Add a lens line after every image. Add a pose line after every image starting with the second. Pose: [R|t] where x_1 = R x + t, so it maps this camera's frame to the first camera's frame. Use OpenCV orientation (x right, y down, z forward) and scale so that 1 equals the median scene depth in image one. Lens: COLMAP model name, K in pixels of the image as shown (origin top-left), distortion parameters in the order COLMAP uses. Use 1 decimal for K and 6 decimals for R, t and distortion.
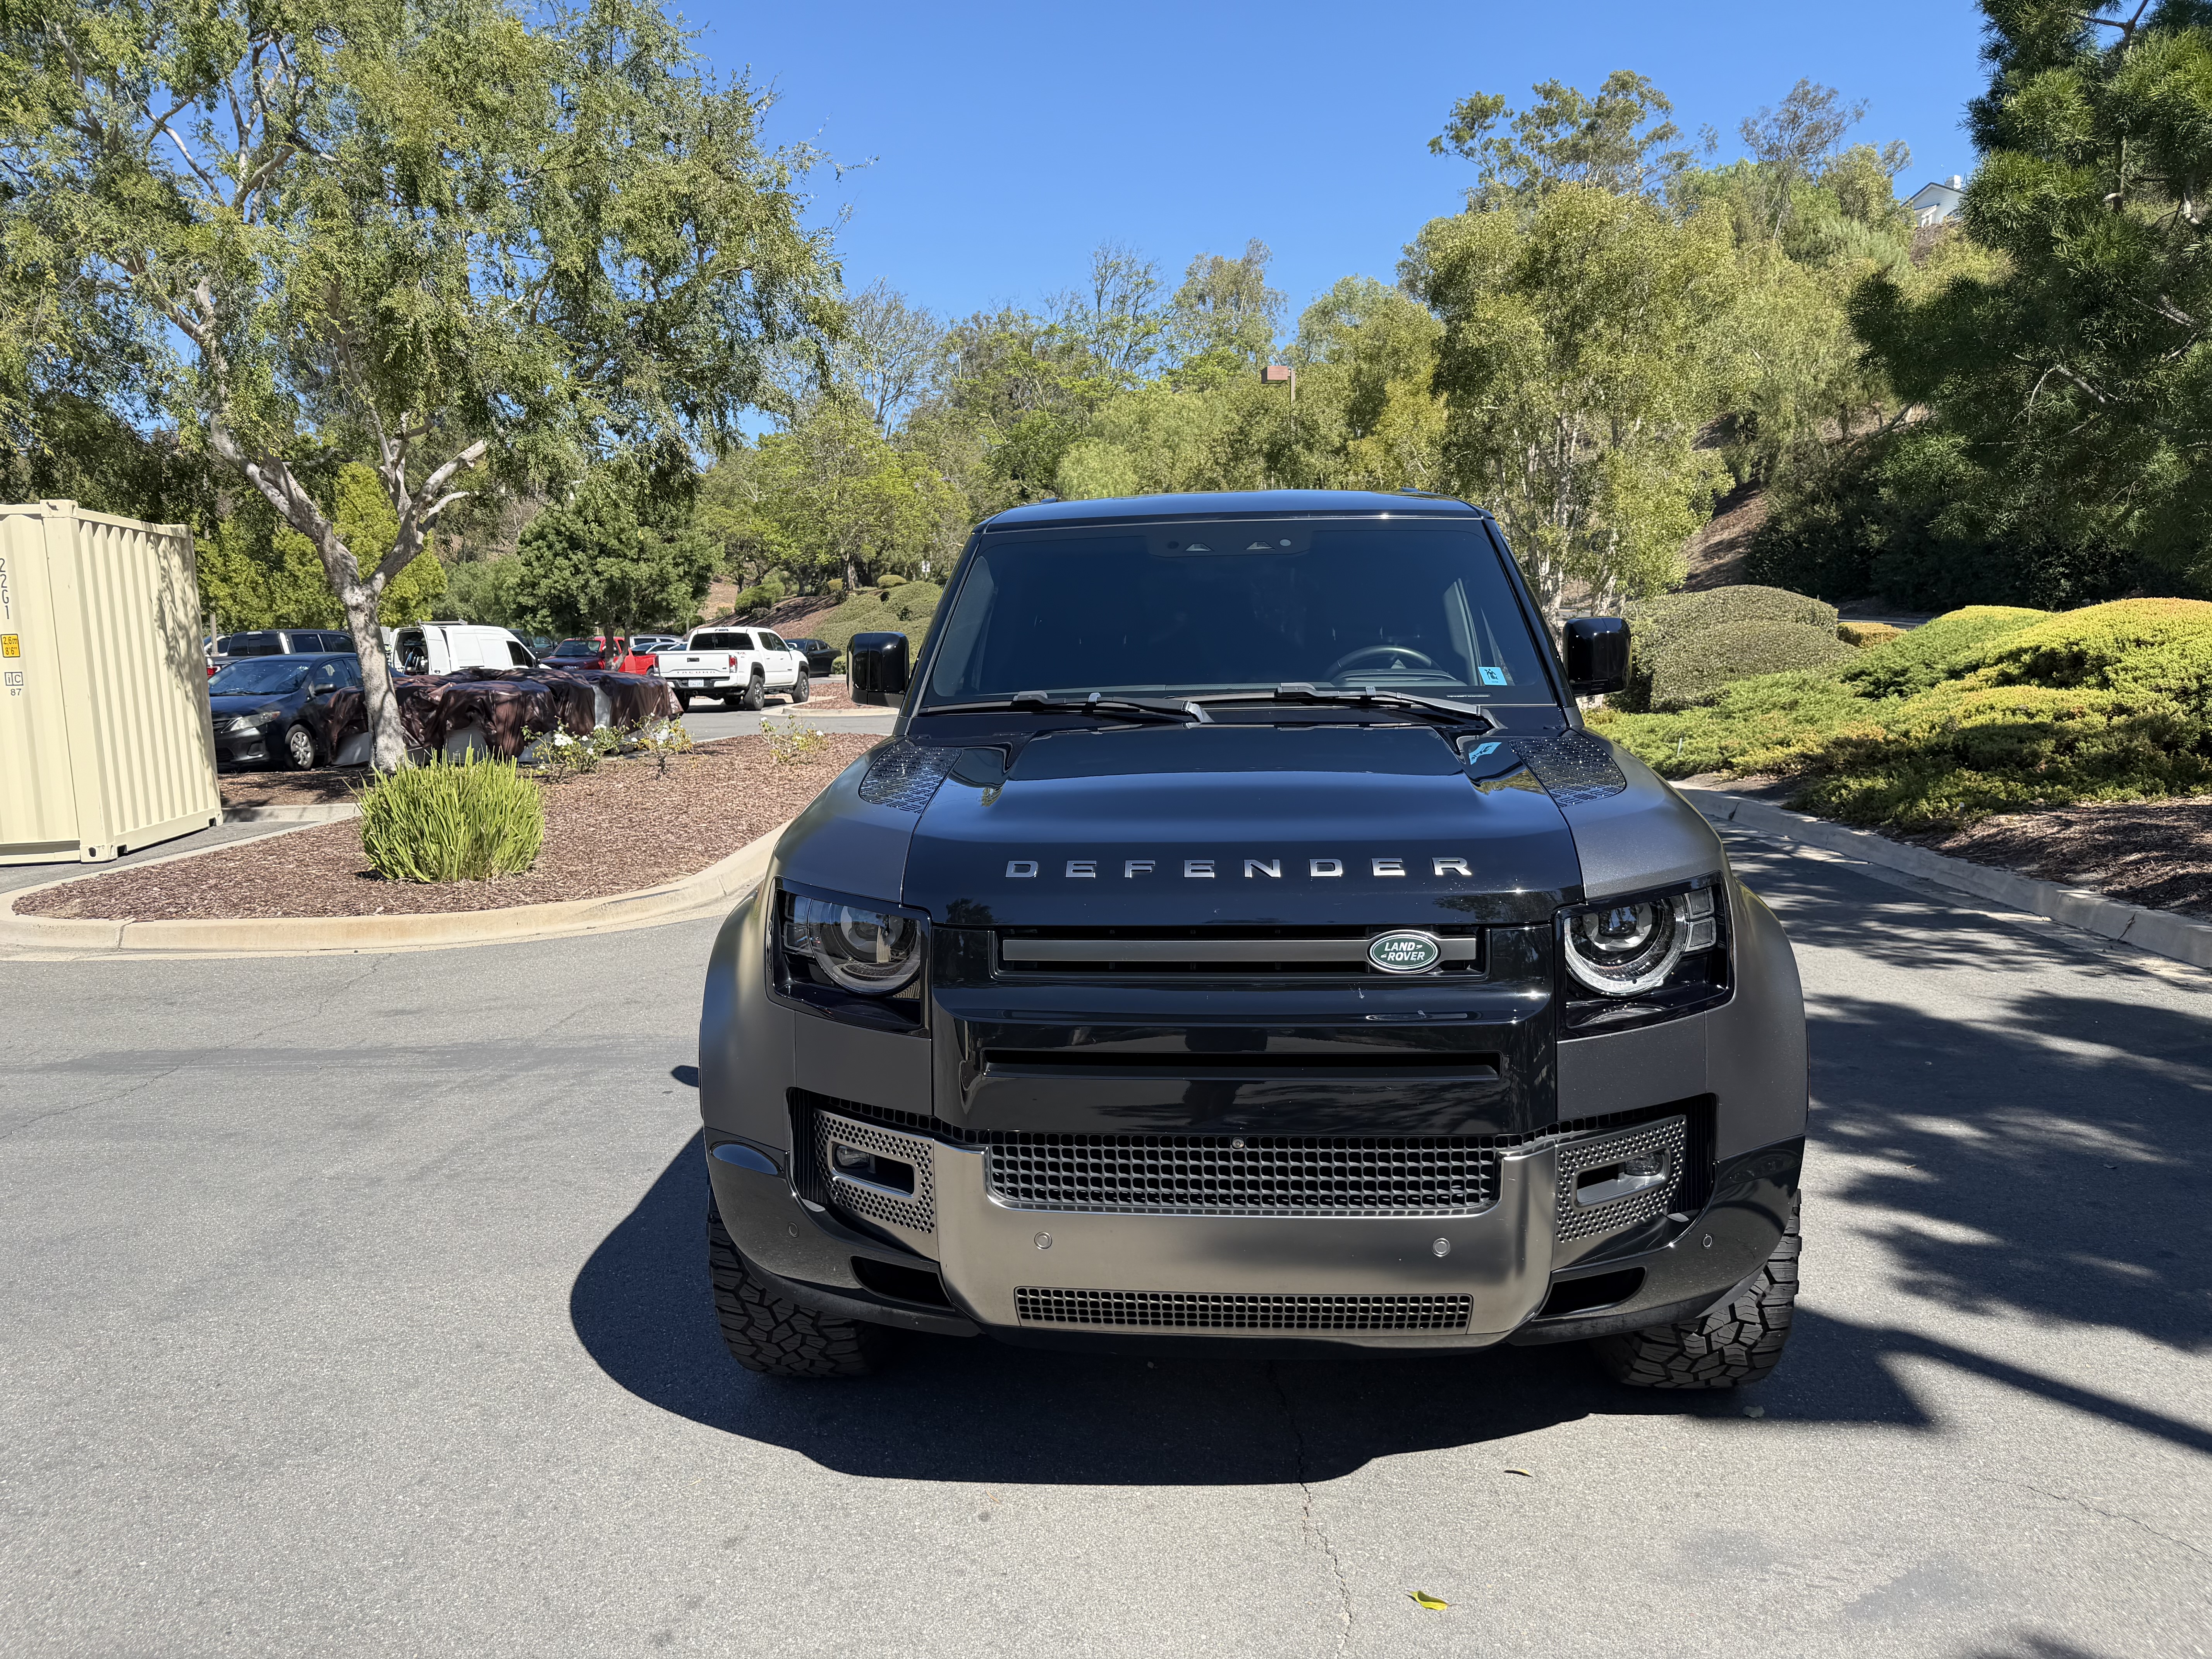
lens RADIAL K [[1577.2, 0, 1158.0], [0, 1577.2, 849.6], [0, 0, 1]] dist [0.063191, -0.086548]
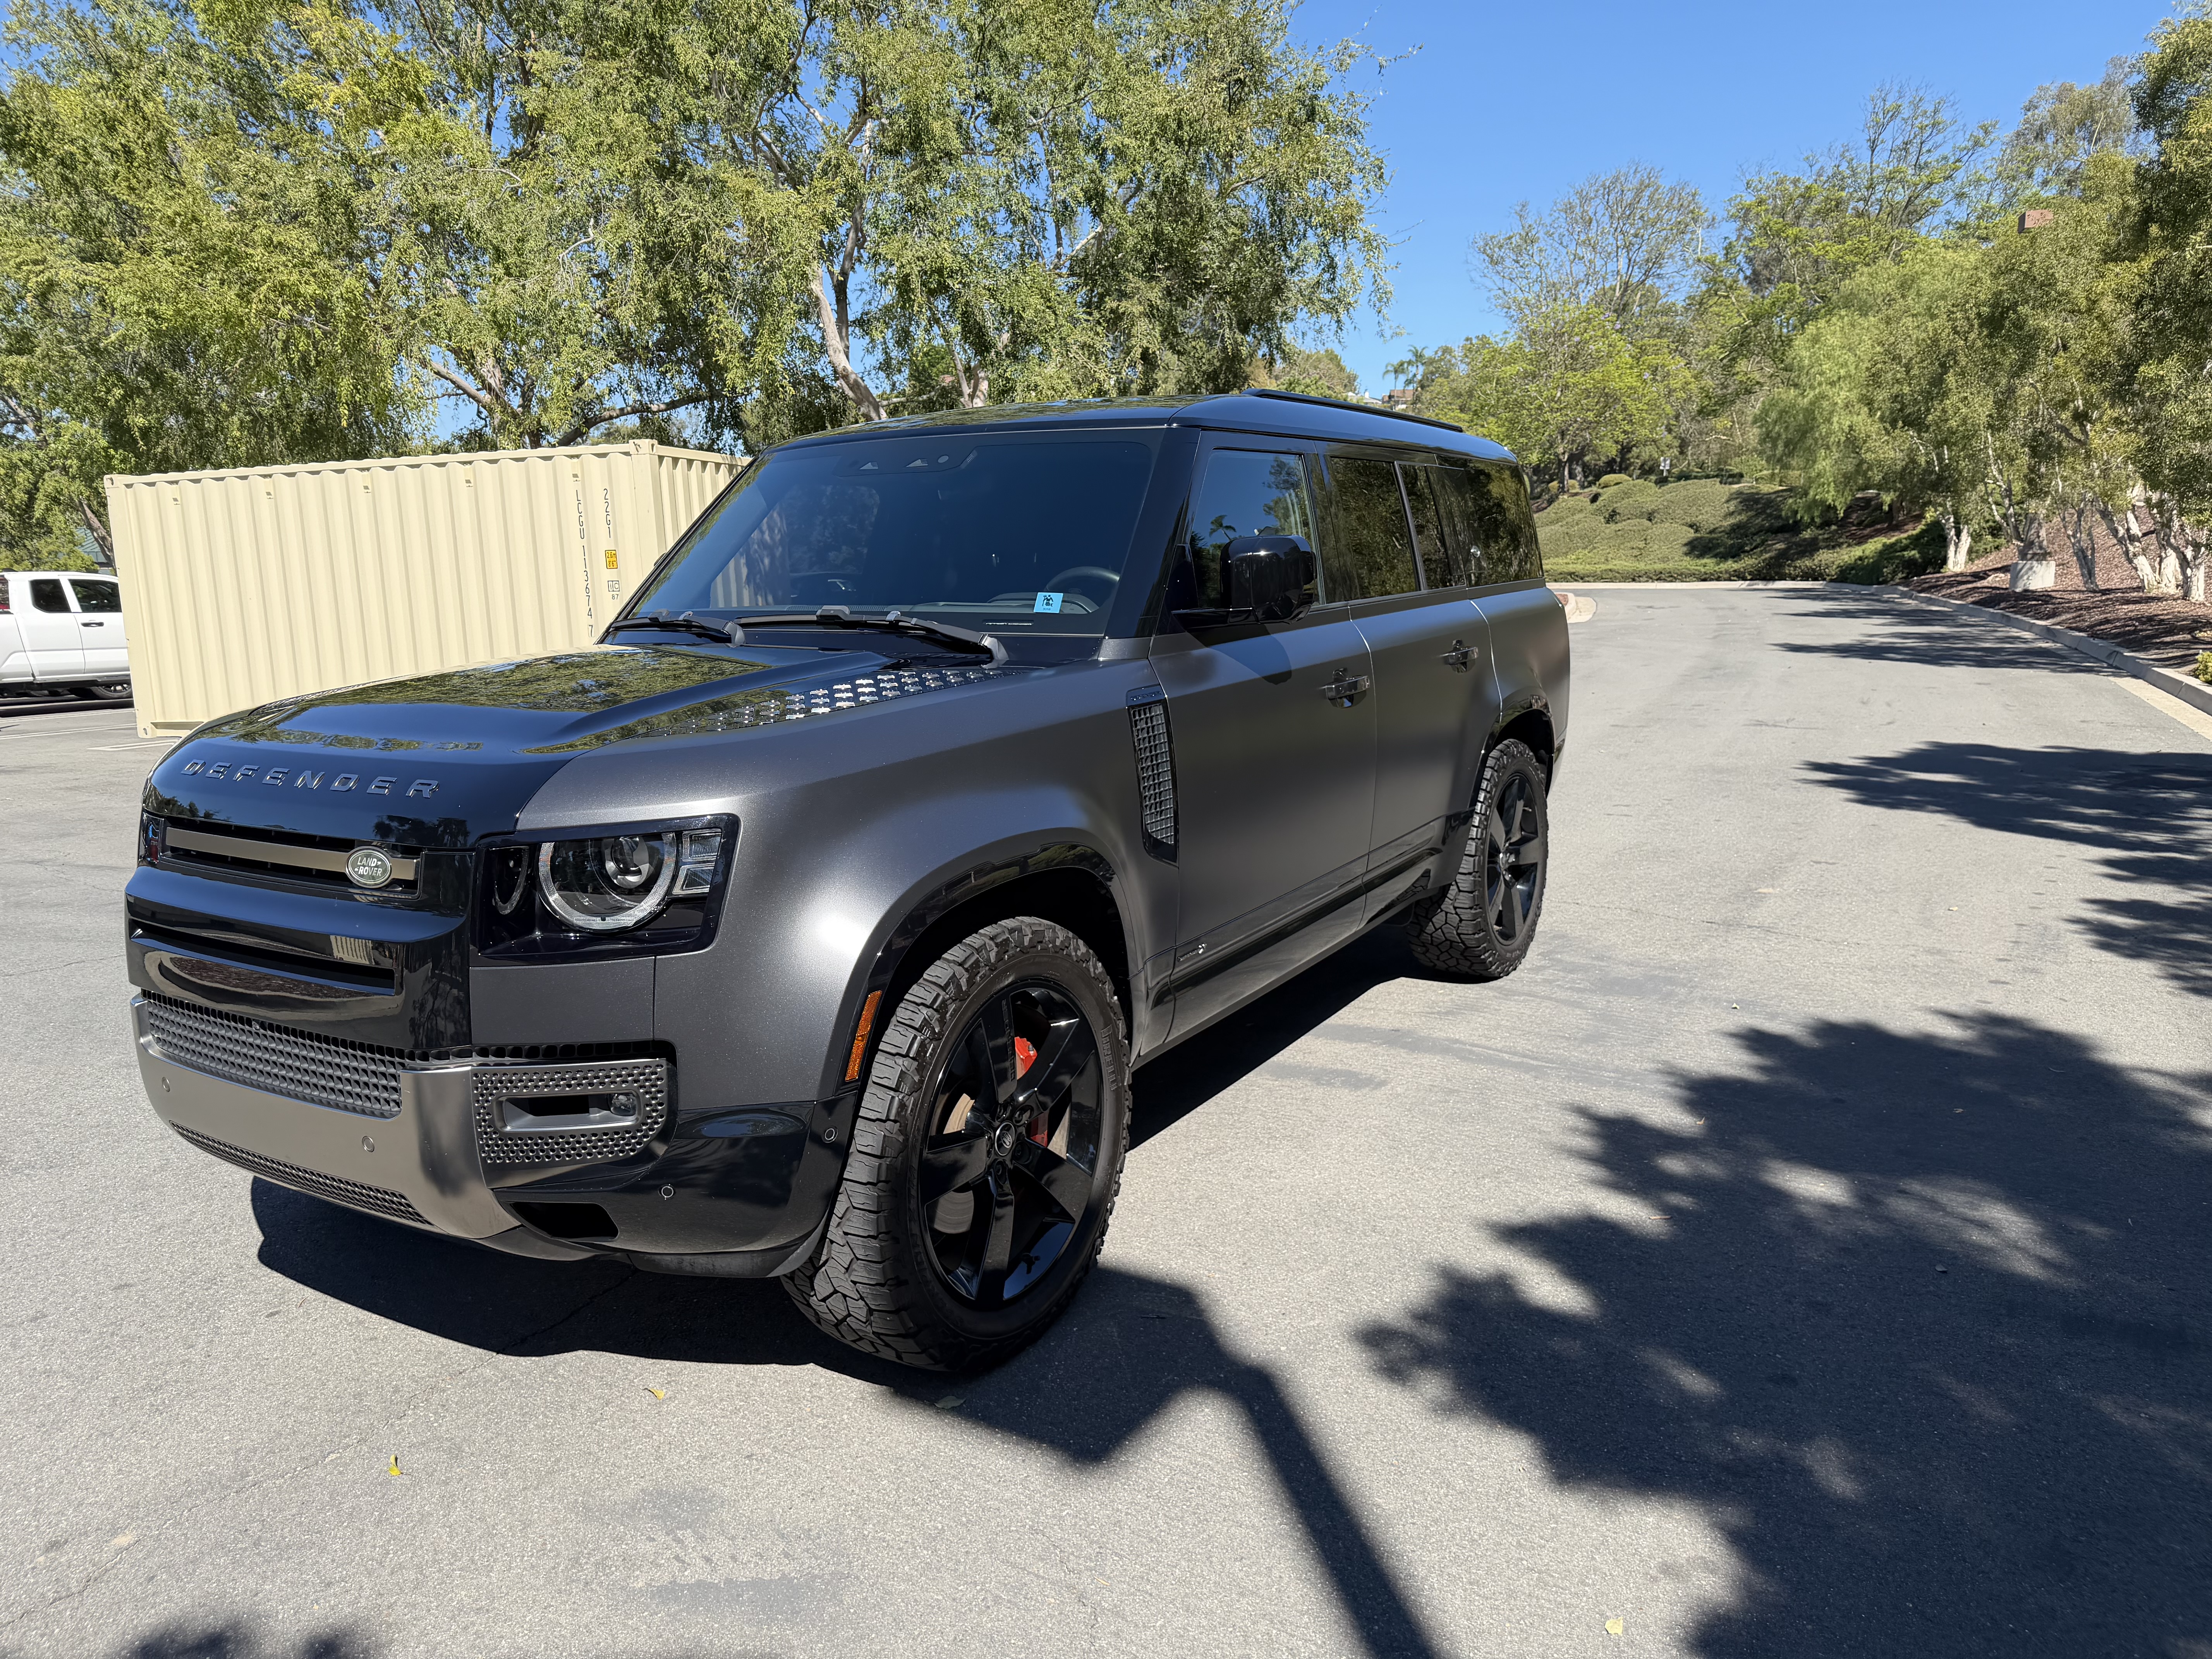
lens RADIAL K [[1602.1, 0, 1106.0], [0, 1602.1, 829.5], [0, 0, 1]] dist [0.057265, -0.091714]
pose [[0.875873, 0.077813, -0.476227, 0.561360], [-0.057010, 0.996687, 0.058001, -0.025616], [0.479163, -0.023652, 0.877407, 0.146064]]
